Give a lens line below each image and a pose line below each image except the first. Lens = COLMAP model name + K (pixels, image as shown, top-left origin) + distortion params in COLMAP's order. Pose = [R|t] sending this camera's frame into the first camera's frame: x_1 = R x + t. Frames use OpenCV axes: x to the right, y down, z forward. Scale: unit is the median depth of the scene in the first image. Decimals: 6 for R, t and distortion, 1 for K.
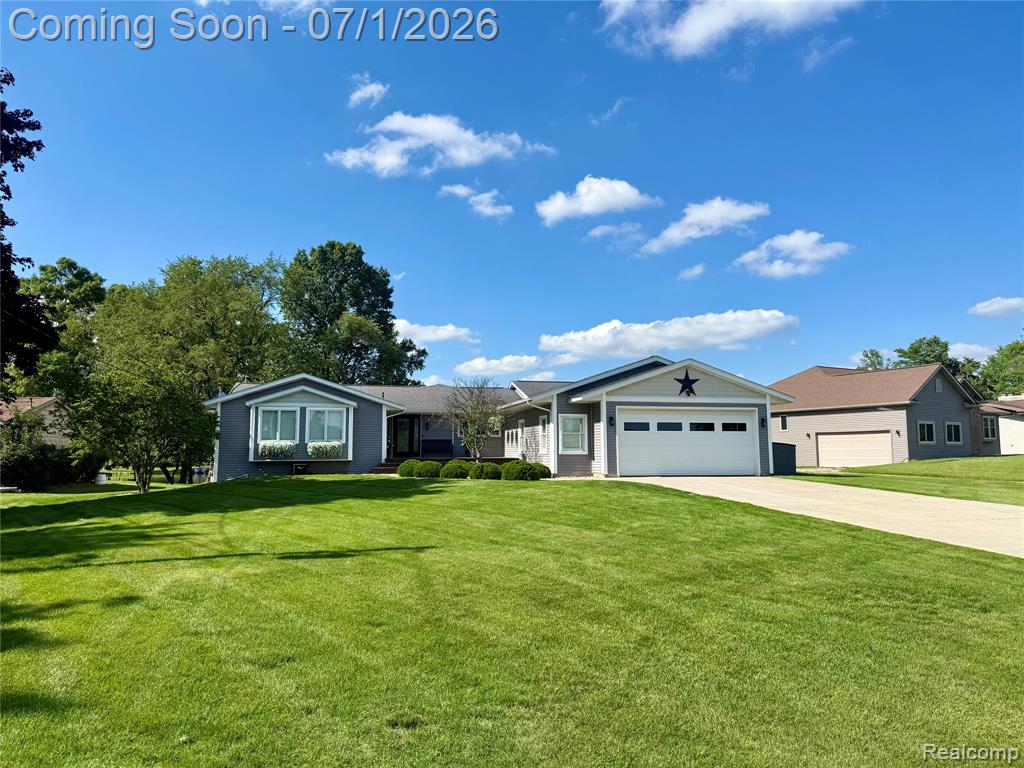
lens RADIAL K [[707.8, 0, 512.0], [0, 707.8, 384.0], [0, 0, 1]] dist [0.130443, -0.193808]
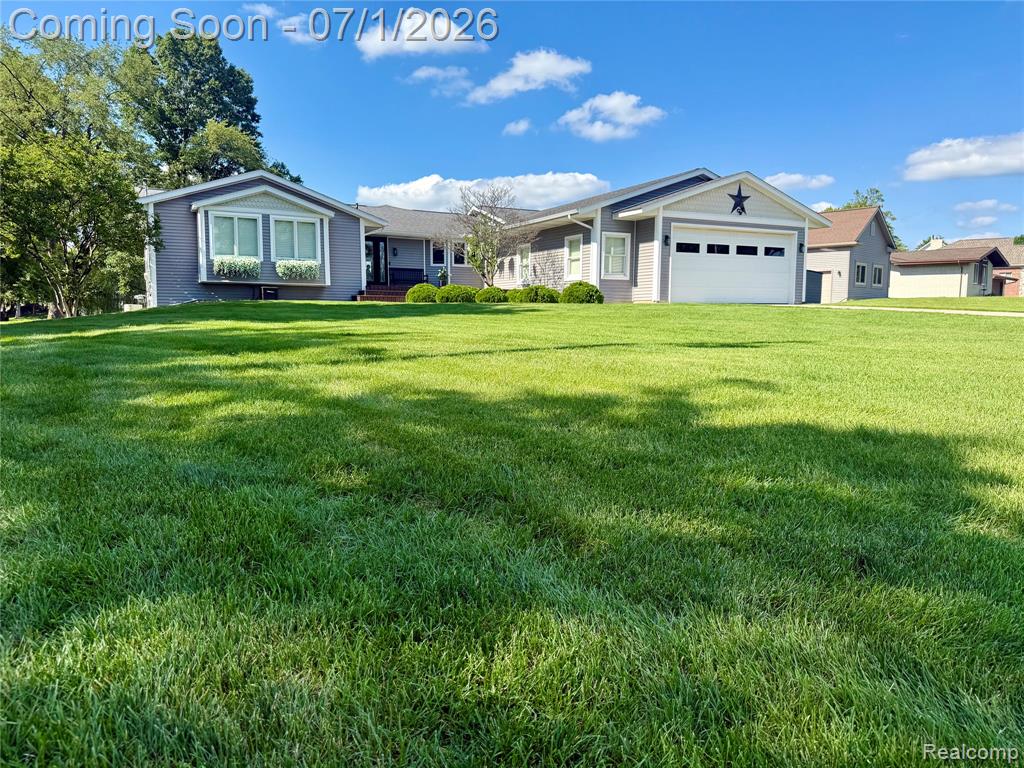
lens RADIAL K [[707.8, 0, 512.0], [0, 707.8, 384.0], [0, 0, 1]] dist [0.130443, -0.193808]
pose [[0.969172, -0.016261, 0.245849, -0.227937], [-0.031953, 0.981099, 0.190853, 0.055310], [-0.244306, -0.192824, 0.950333, 0.149777]]
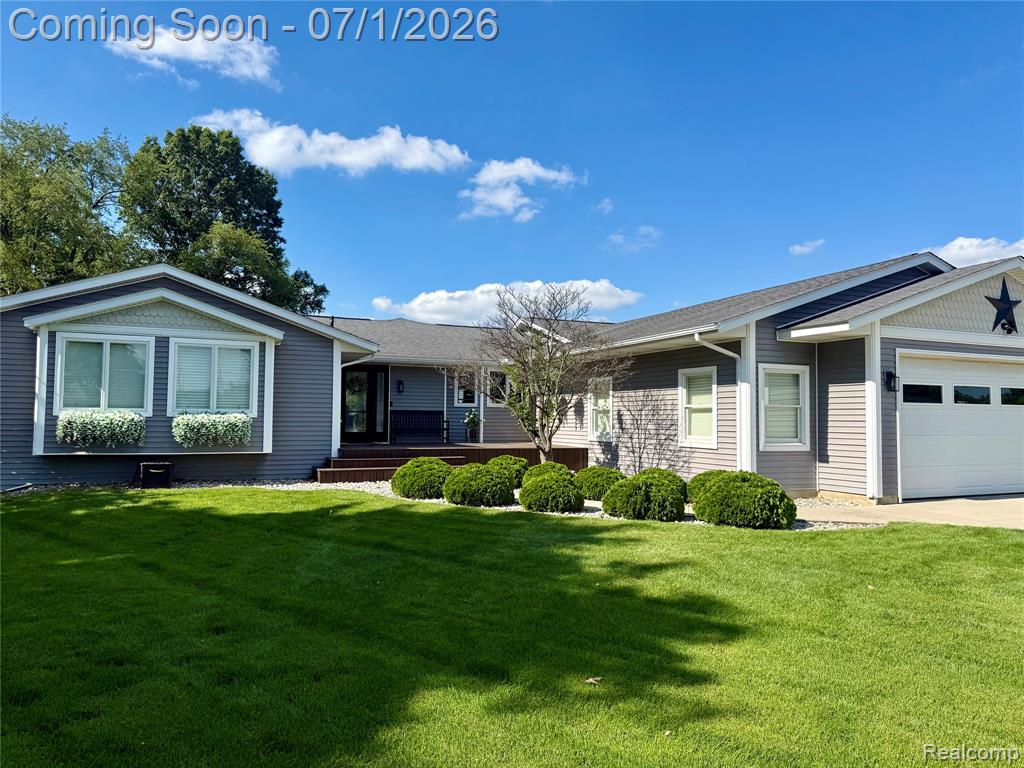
lens RADIAL K [[729.5, 0, 512.0], [0, 729.5, 384.0], [0, 0, 1]] dist [0.007594, -0.001333]
pose [[0.983823, 0.021617, 0.177836, -0.155703], [-0.029984, 0.998559, 0.044500, 0.034887], [-0.176618, -0.049112, 0.983053, 0.501977]]
